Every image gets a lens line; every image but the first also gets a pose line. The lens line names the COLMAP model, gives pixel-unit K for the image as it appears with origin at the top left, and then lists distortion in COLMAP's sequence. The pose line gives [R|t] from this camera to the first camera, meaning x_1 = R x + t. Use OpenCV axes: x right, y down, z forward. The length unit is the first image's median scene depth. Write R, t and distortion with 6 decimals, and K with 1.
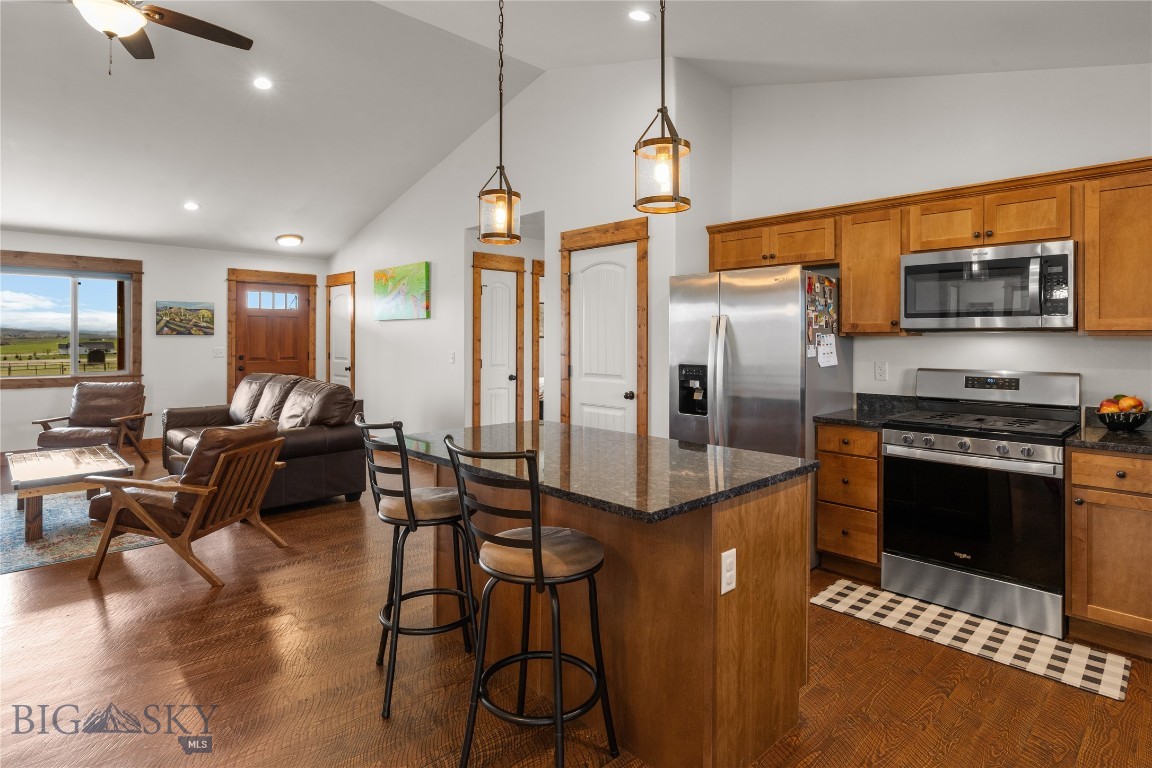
lens RADIAL K [[598.6, 0, 575.0], [0, 598.6, 342.2], [0, 0, 1]] dist [-0.004973, -0.000867]
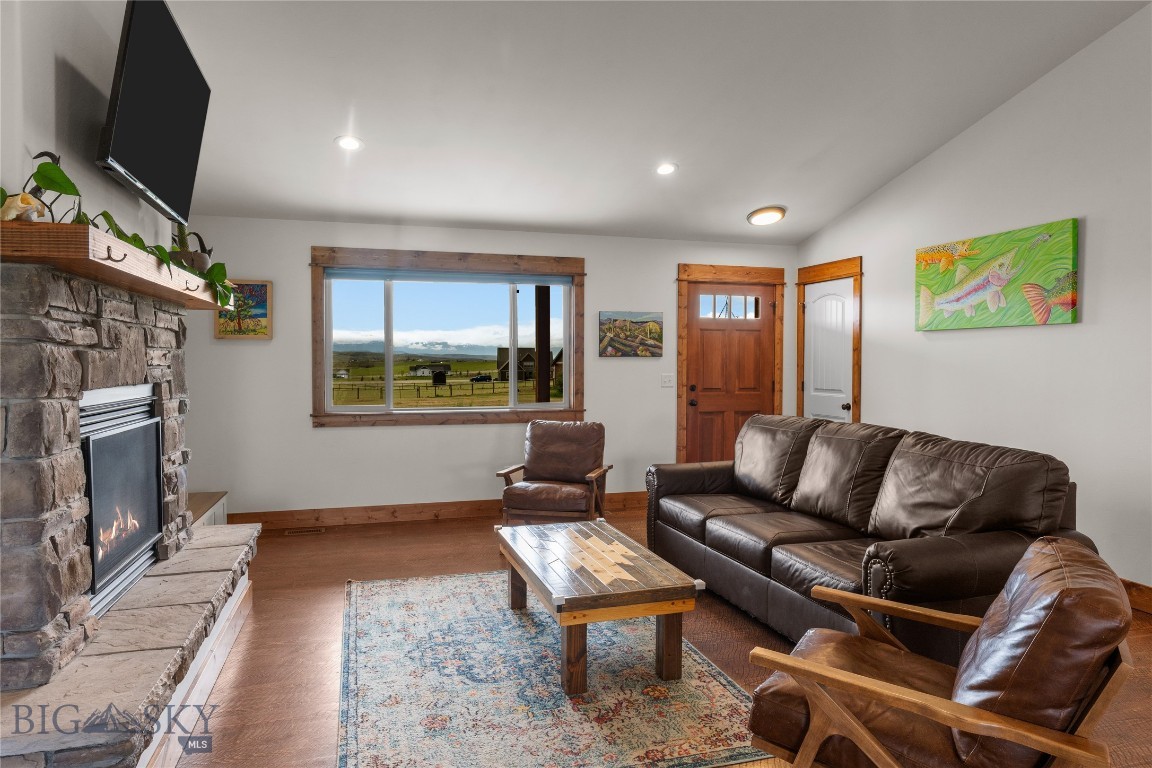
lens RADIAL K [[697.0, 0, 576.0], [0, 697.0, 384.0], [0, 0, 1]] dist [0.001599, 0.000544]
pose [[0.889301, 0.012213, -0.457159, -0.359293], [0.000081, 0.999639, 0.026865, -0.001668], [0.457322, -0.023928, 0.888979, 0.228643]]
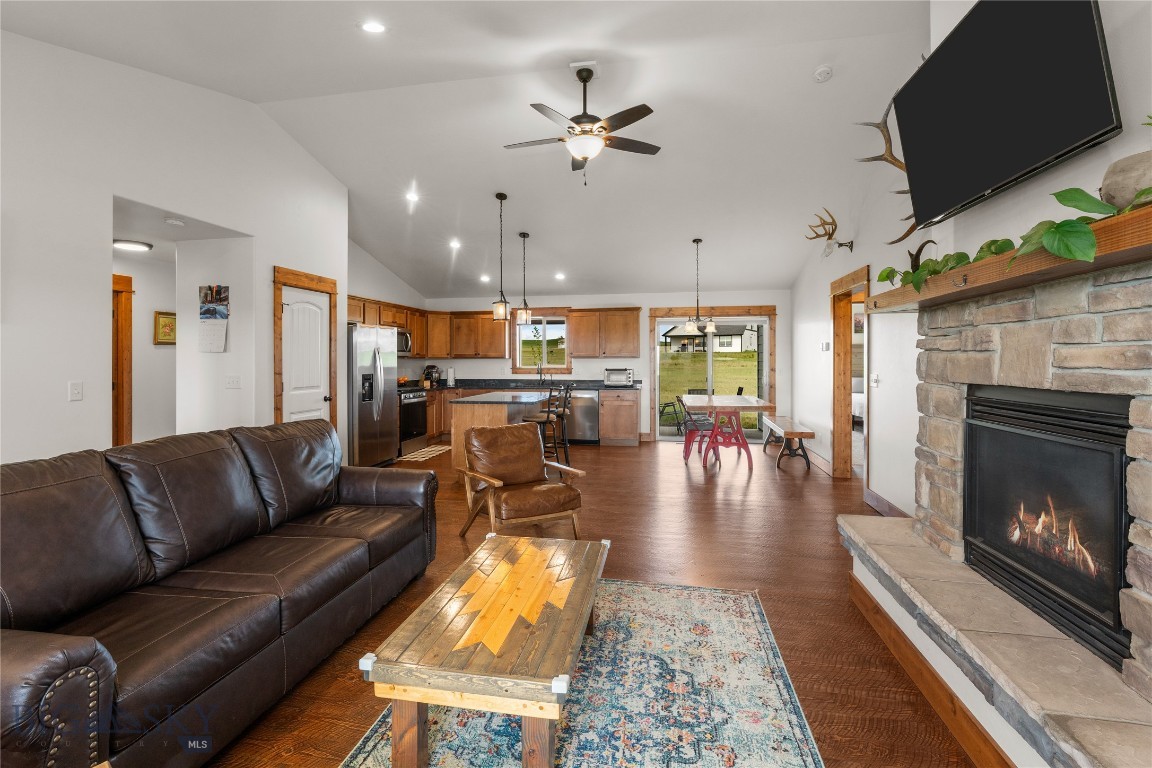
lens RADIAL K [[542.9, 0, 583.8], [0, 542.9, 349.6], [0, 0, 1]] dist [-0.009507, -0.000212]
pose [[-0.598369, 0.014233, 0.801094, -0.867998], [0.003137, 0.999876, -0.015421, -0.004851], [-0.801214, -0.006714, -0.598340, 0.834854]]
